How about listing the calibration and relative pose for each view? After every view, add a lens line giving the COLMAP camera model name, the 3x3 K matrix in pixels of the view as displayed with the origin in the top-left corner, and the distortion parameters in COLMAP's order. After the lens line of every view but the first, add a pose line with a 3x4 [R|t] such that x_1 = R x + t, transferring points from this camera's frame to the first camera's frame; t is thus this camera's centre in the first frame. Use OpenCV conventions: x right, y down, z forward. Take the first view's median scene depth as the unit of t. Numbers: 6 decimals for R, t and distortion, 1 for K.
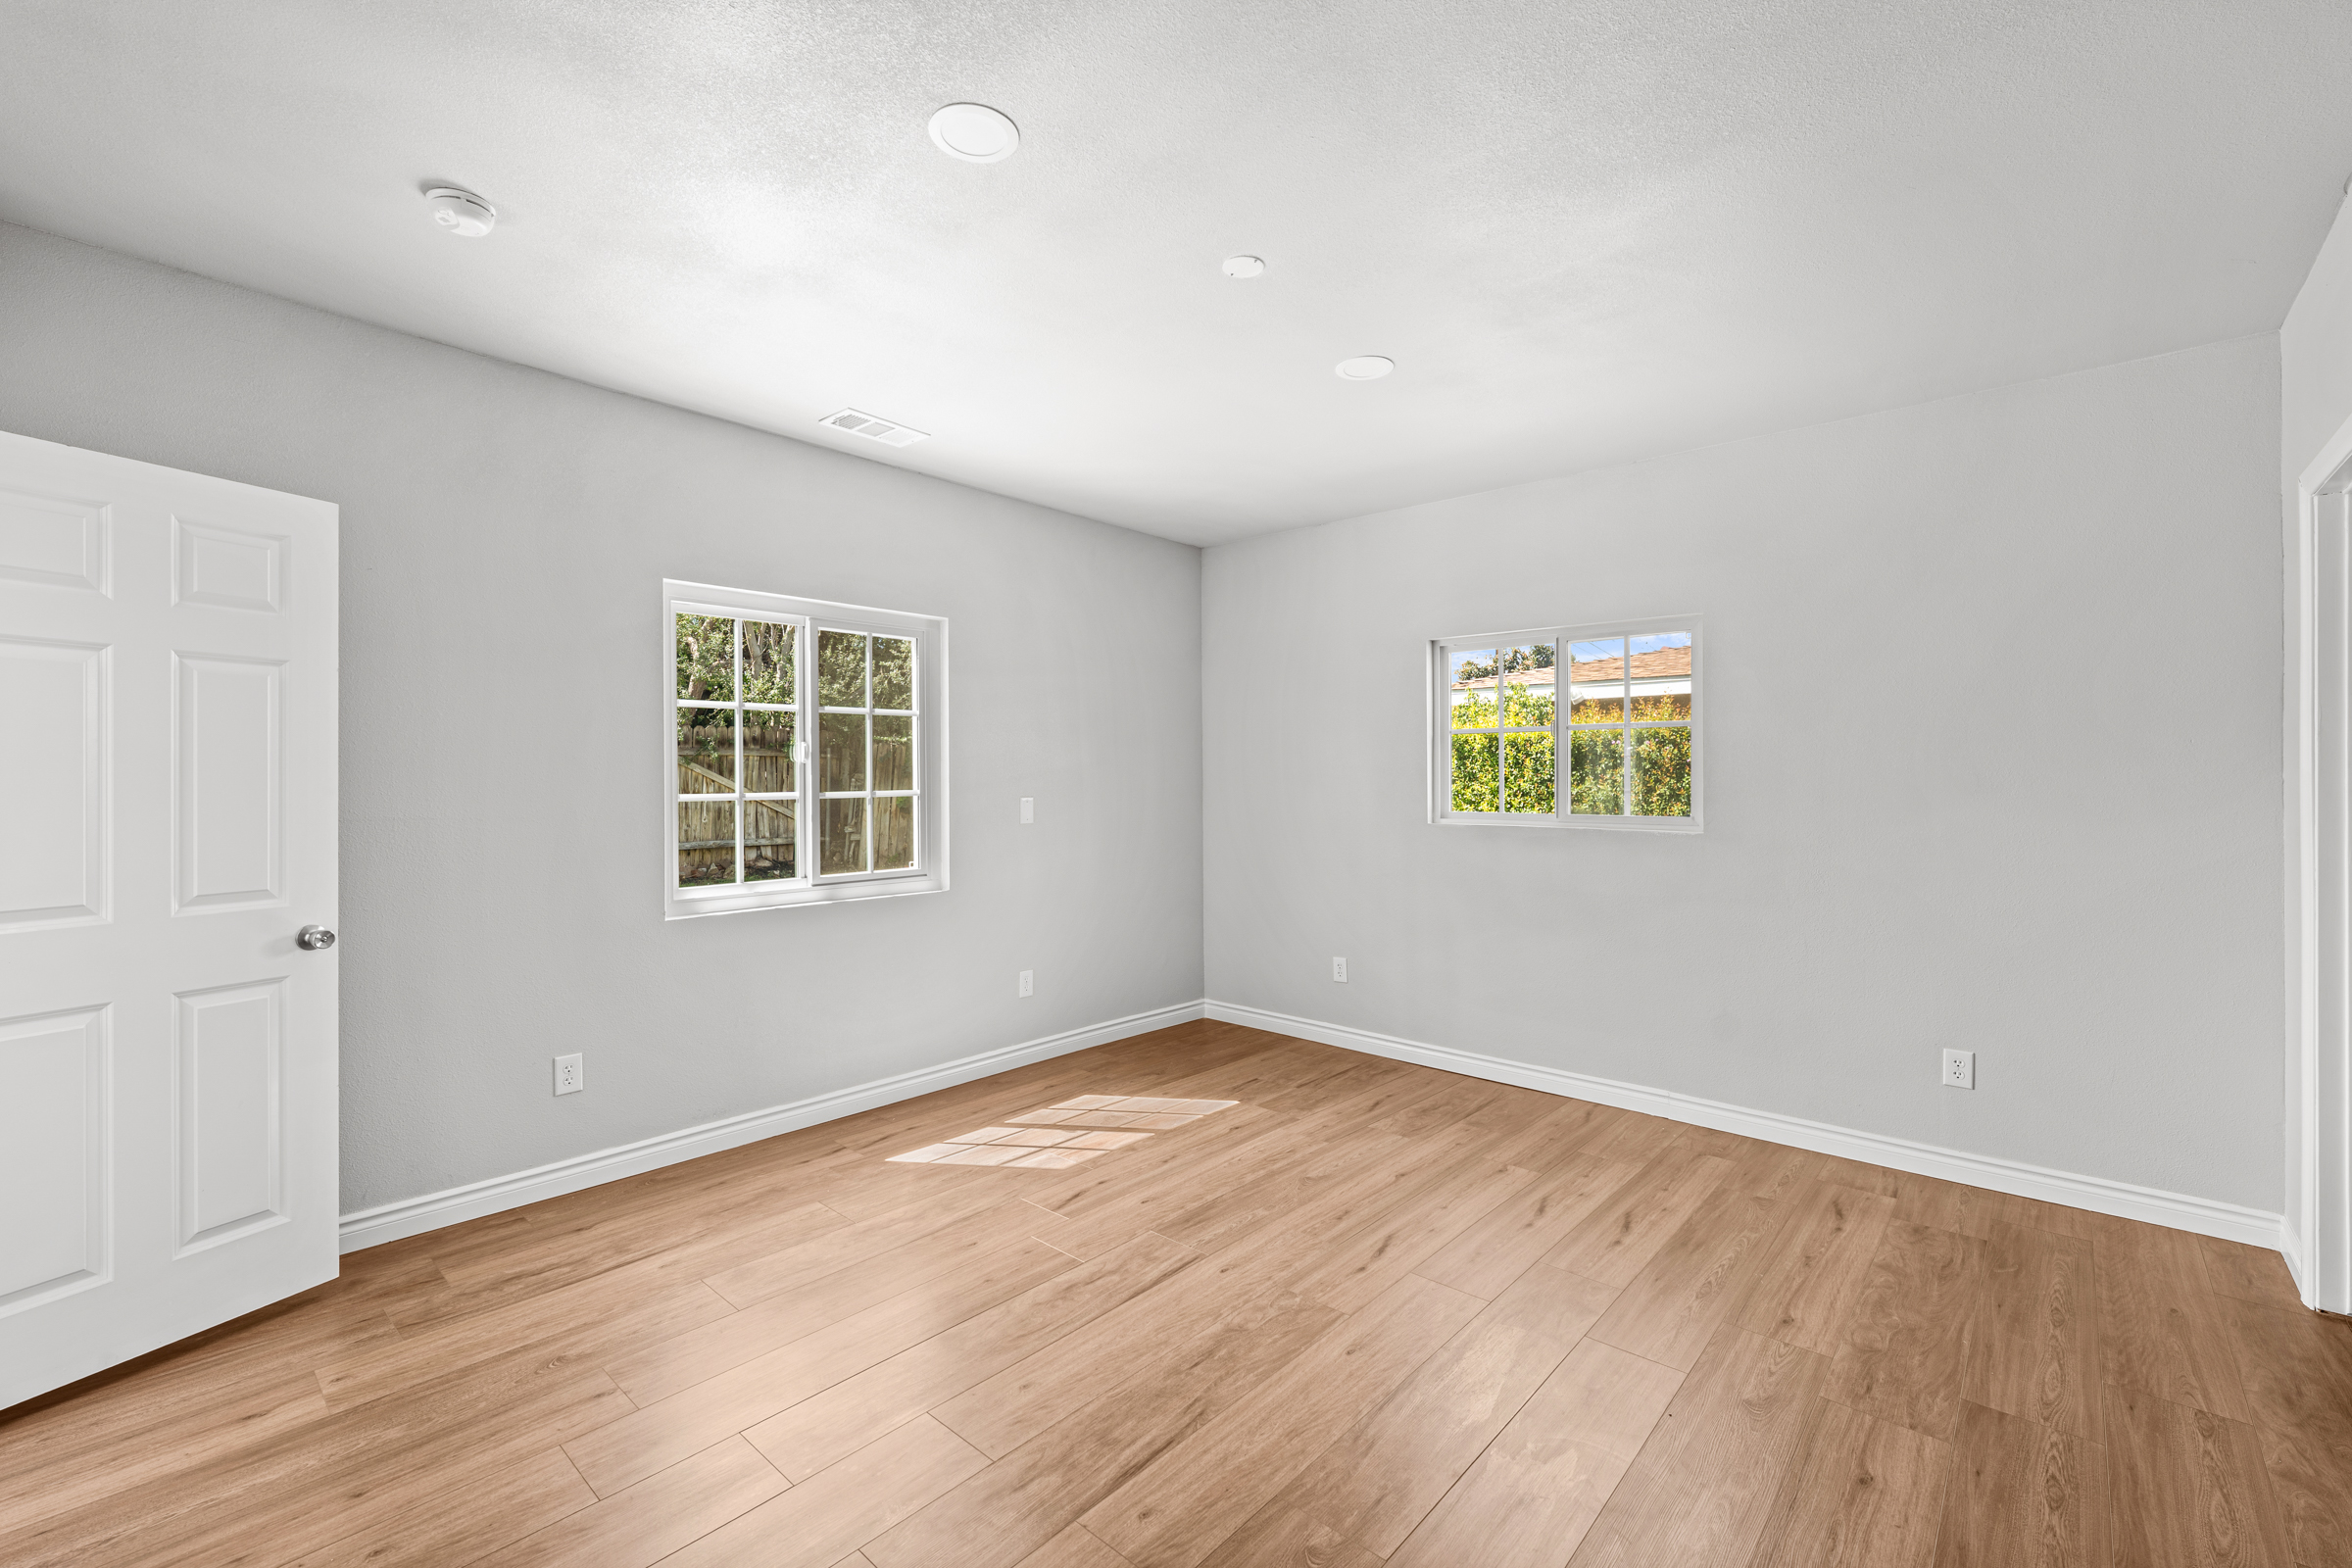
lens RADIAL K [[999.2, 0, 1190.7], [0, 999.2, 774.5], [0, 0, 1]] dist [-0.004544, 0.000539]
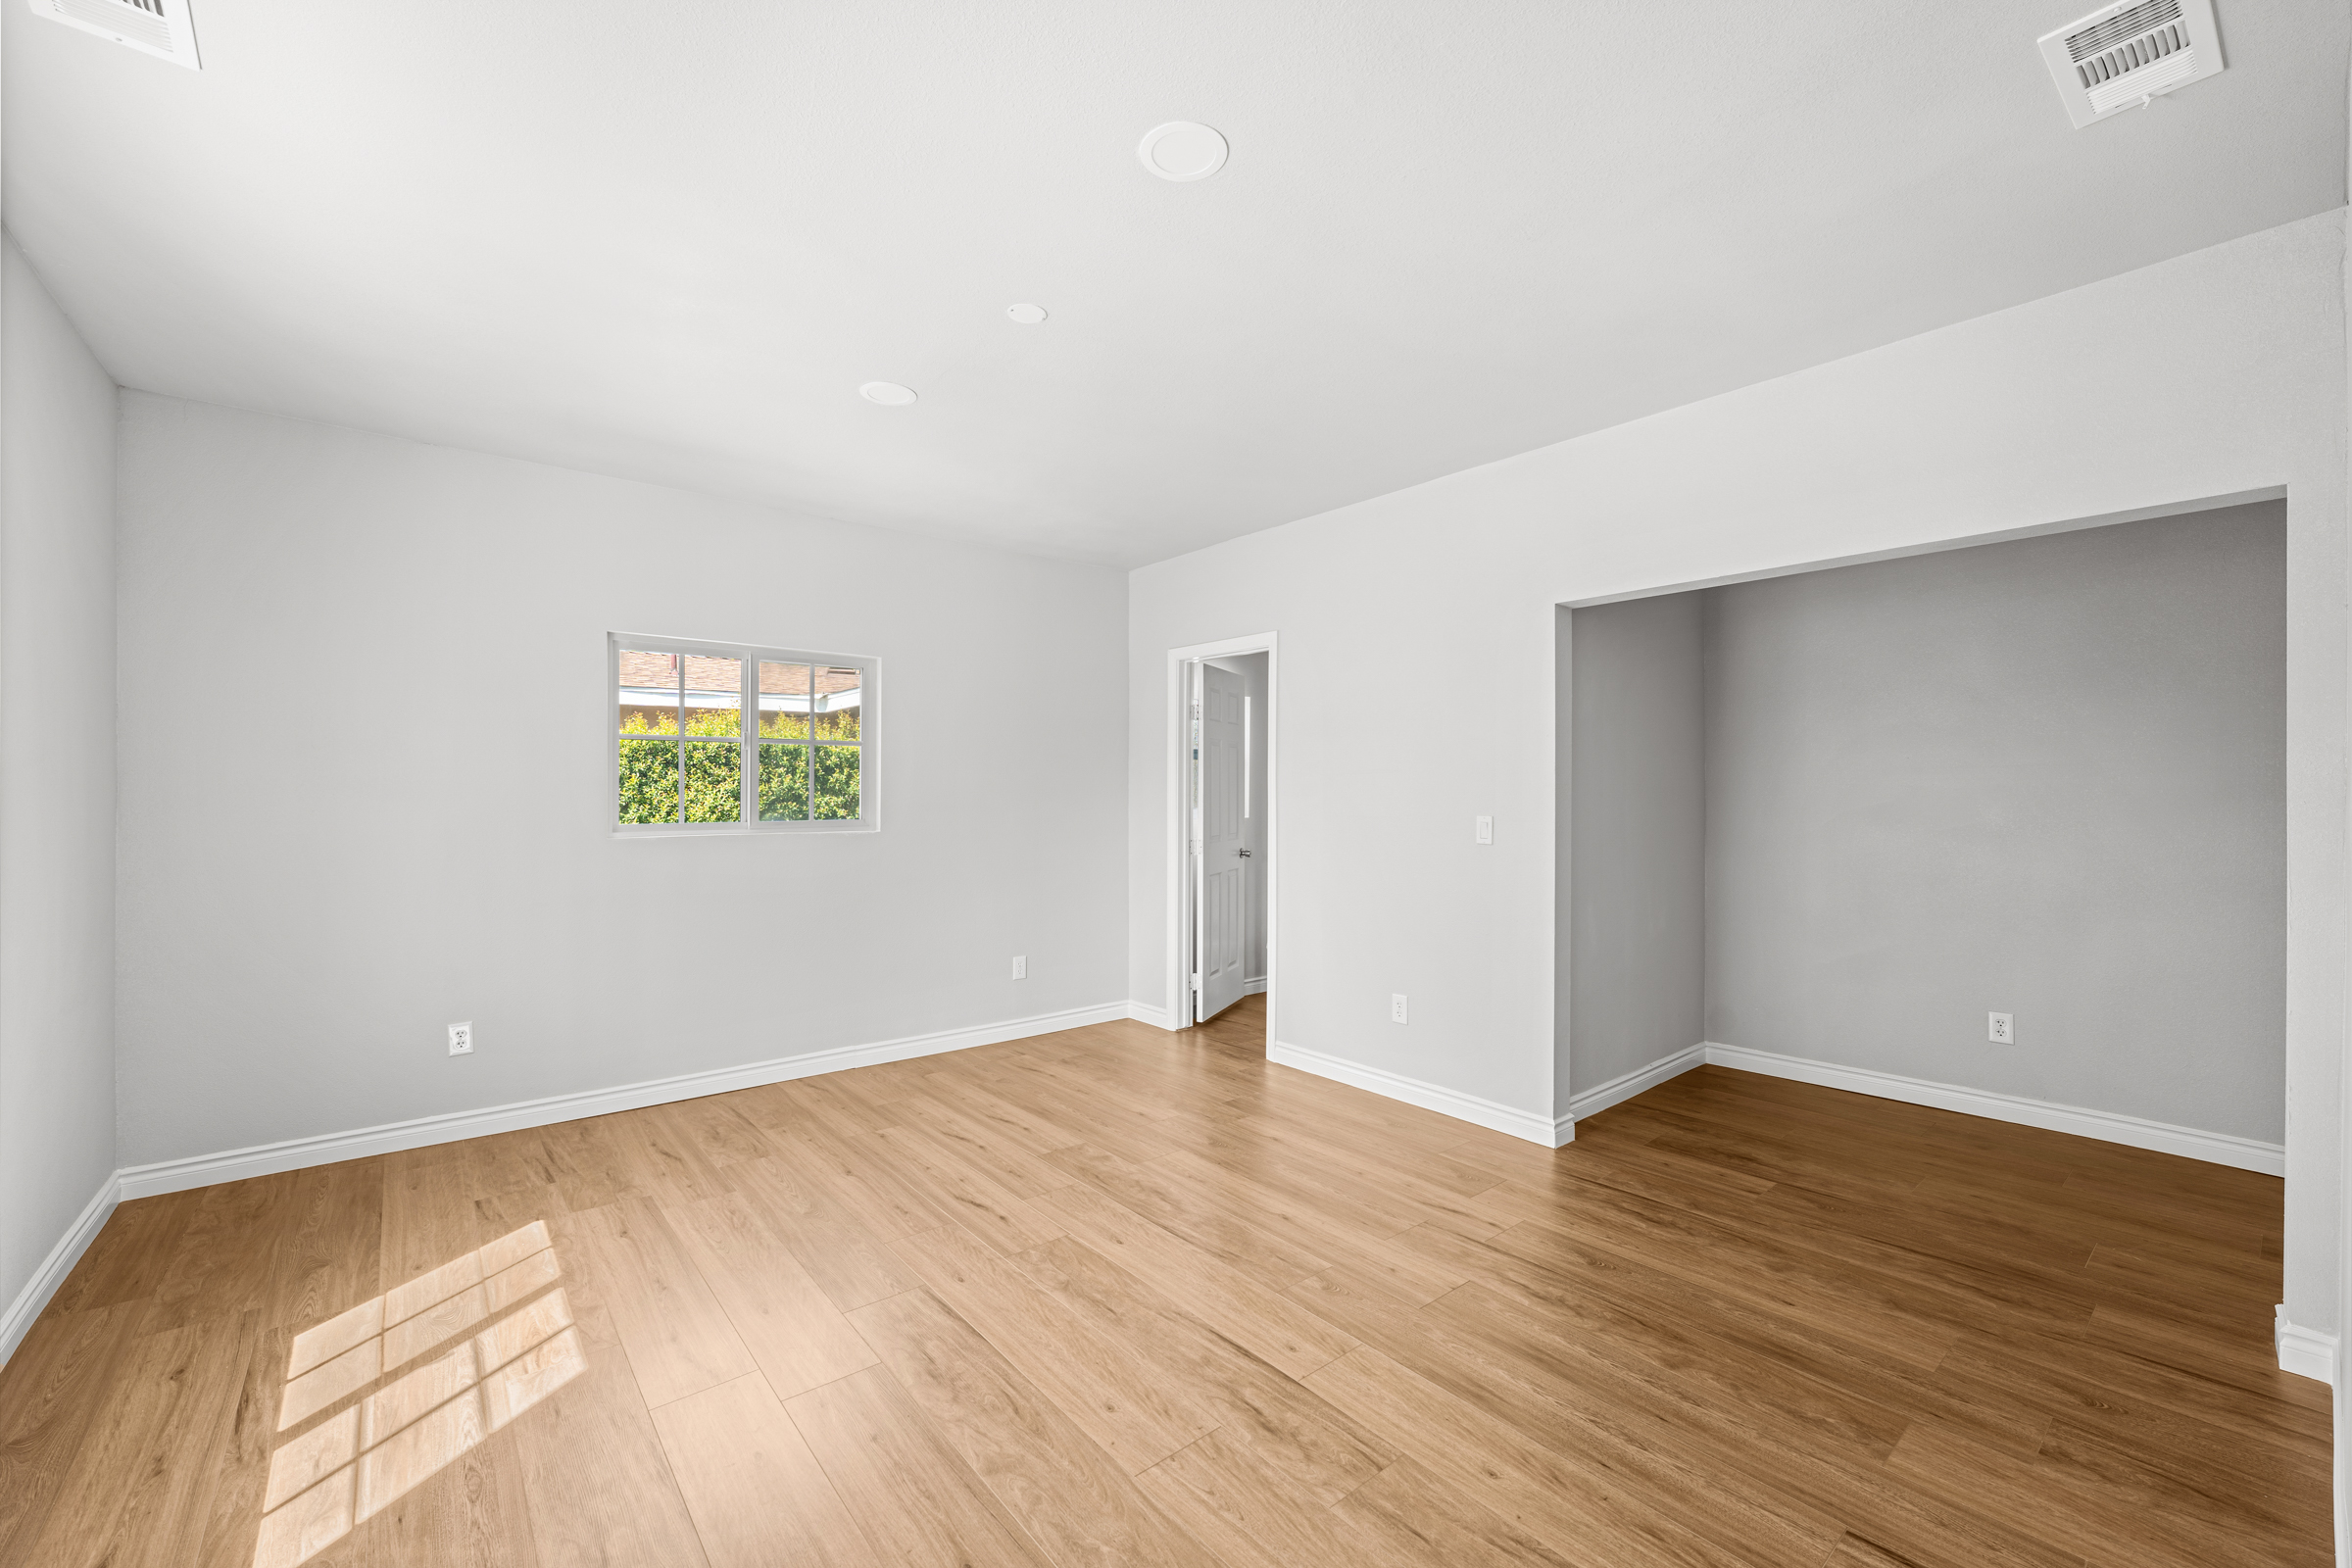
lens RADIAL K [[941.9, 0, 1185.3], [0, 941.9, 788.5], [0, 0, 1]] dist [-0.005971, 0.000984]
pose [[0.147379, -0.000514, 0.989080, -0.643426], [-0.006715, 0.999976, 0.001520, 0.002570], [-0.989057, -0.006865, 0.147372, 0.479935]]
